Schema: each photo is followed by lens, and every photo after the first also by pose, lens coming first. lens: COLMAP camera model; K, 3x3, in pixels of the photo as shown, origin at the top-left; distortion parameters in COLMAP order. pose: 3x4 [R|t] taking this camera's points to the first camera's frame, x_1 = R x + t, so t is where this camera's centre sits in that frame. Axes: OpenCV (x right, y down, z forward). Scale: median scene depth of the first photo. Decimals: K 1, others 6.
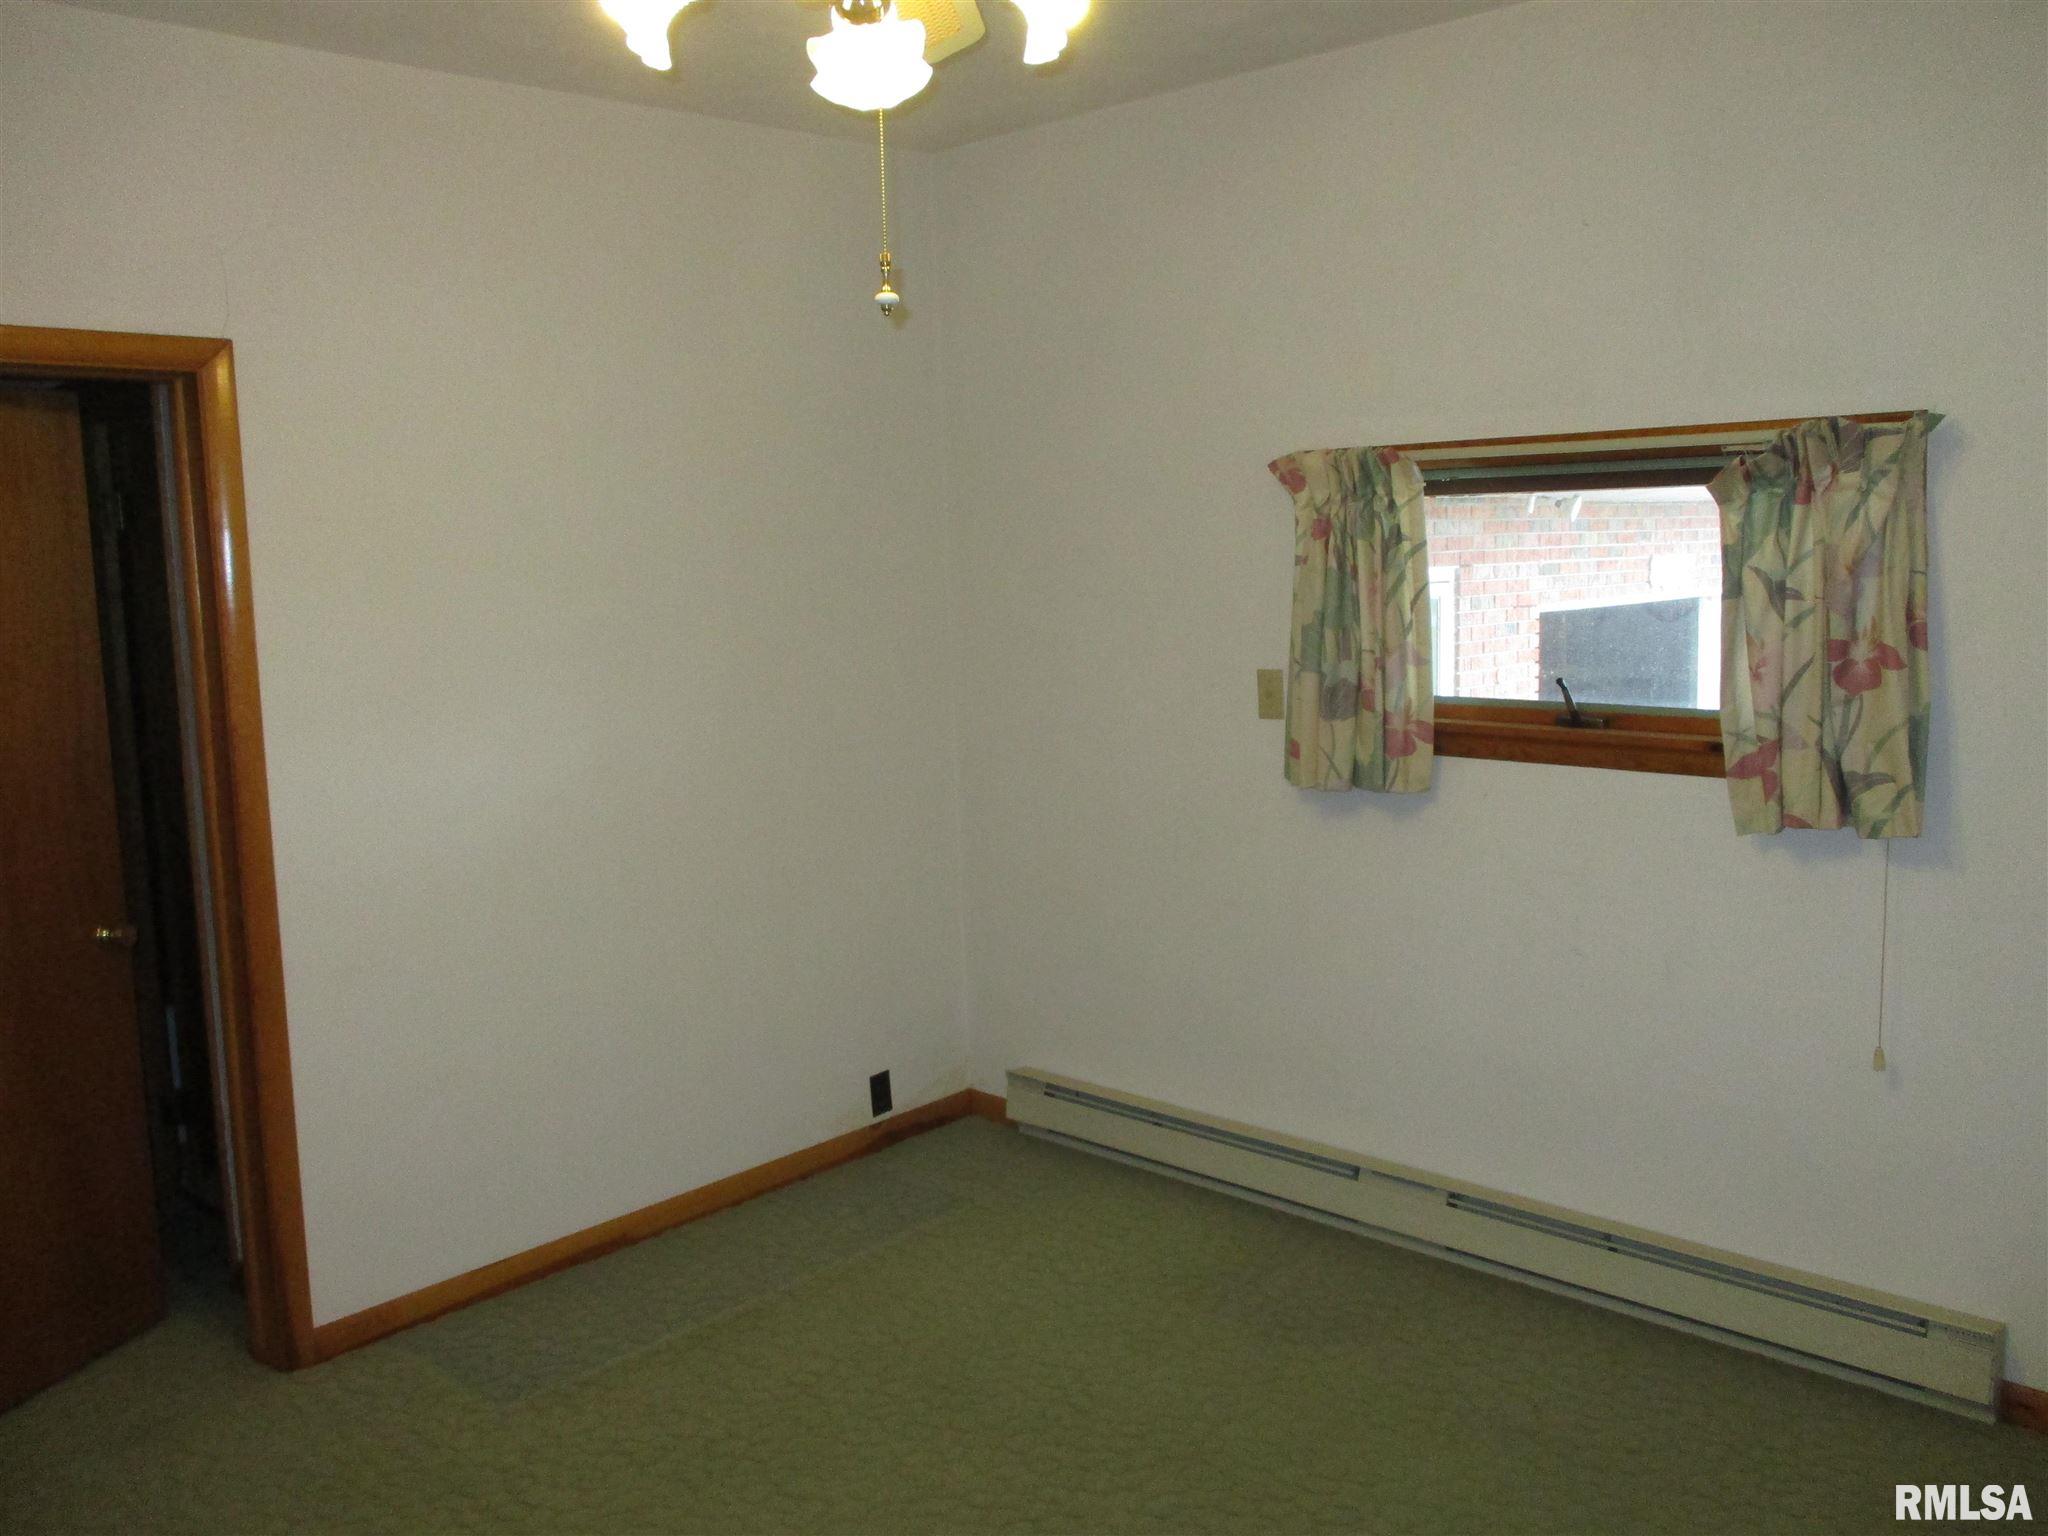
lens RADIAL K [[1709.1, 0, 1033.7], [0, 1709.1, 757.2], [0, 0, 1]] dist [-0.026440, 0.011876]
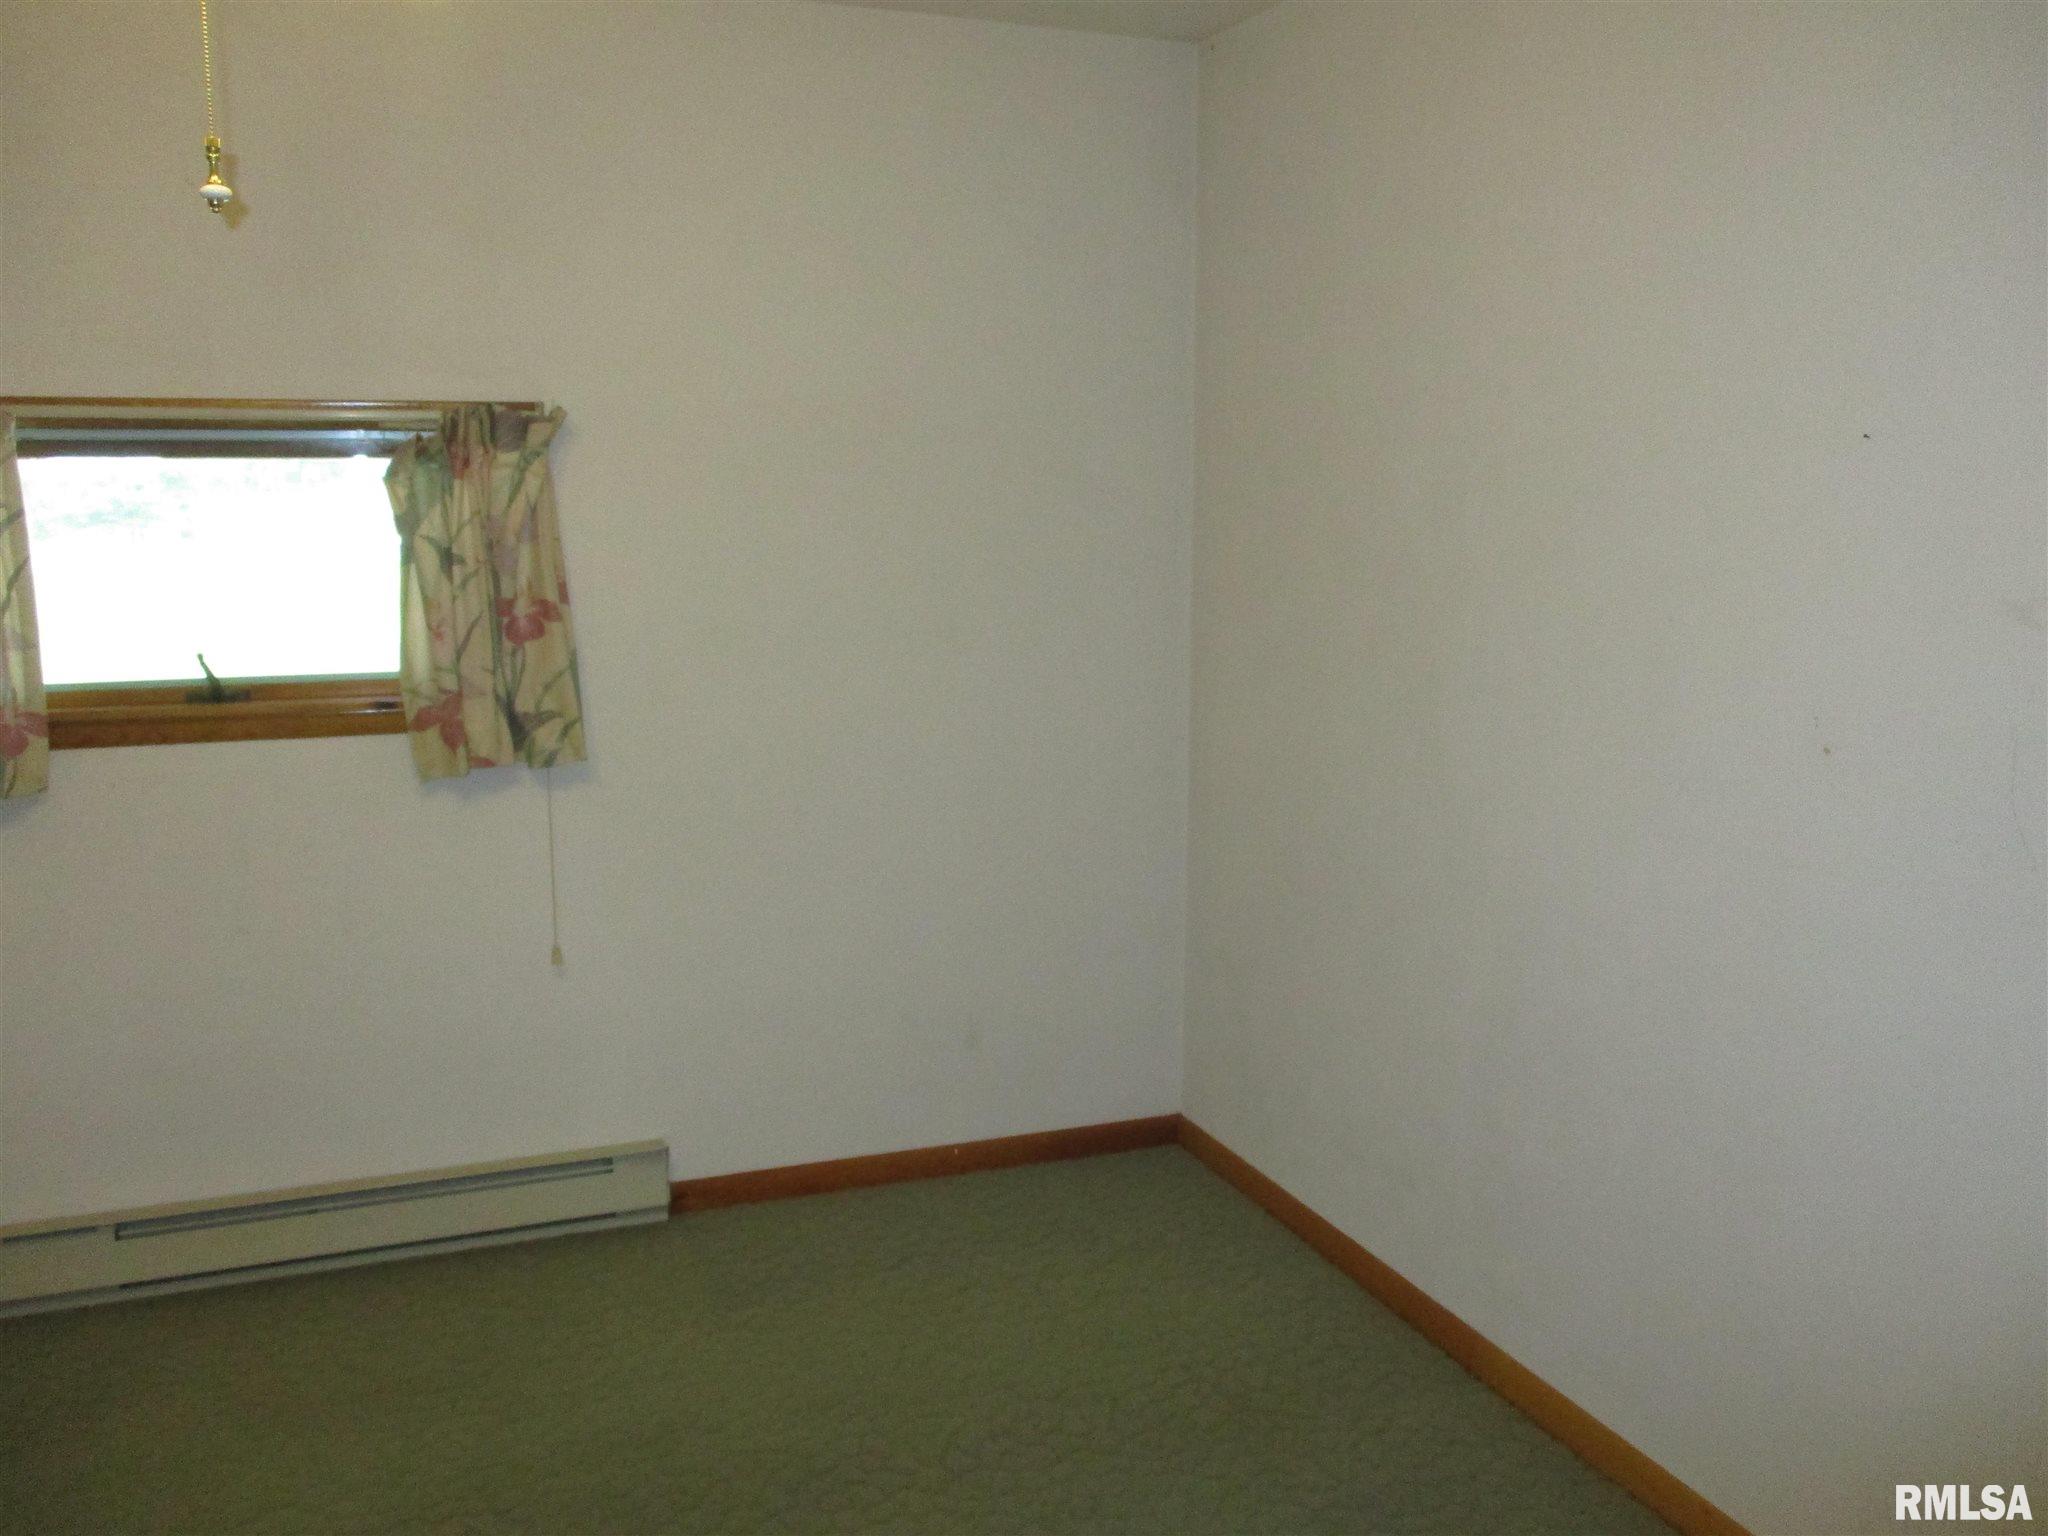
lens RADIAL K [[1709.1, 0, 1033.7], [0, 1709.1, 757.2], [0, 0, 1]] dist [-0.026440, 0.011876]
pose [[0.429621, -0.112274, 0.896002, -0.407657], [0.106248, 0.991633, 0.073313, -0.009302], [-0.896737, 0.063702, 0.437955, 0.180659]]
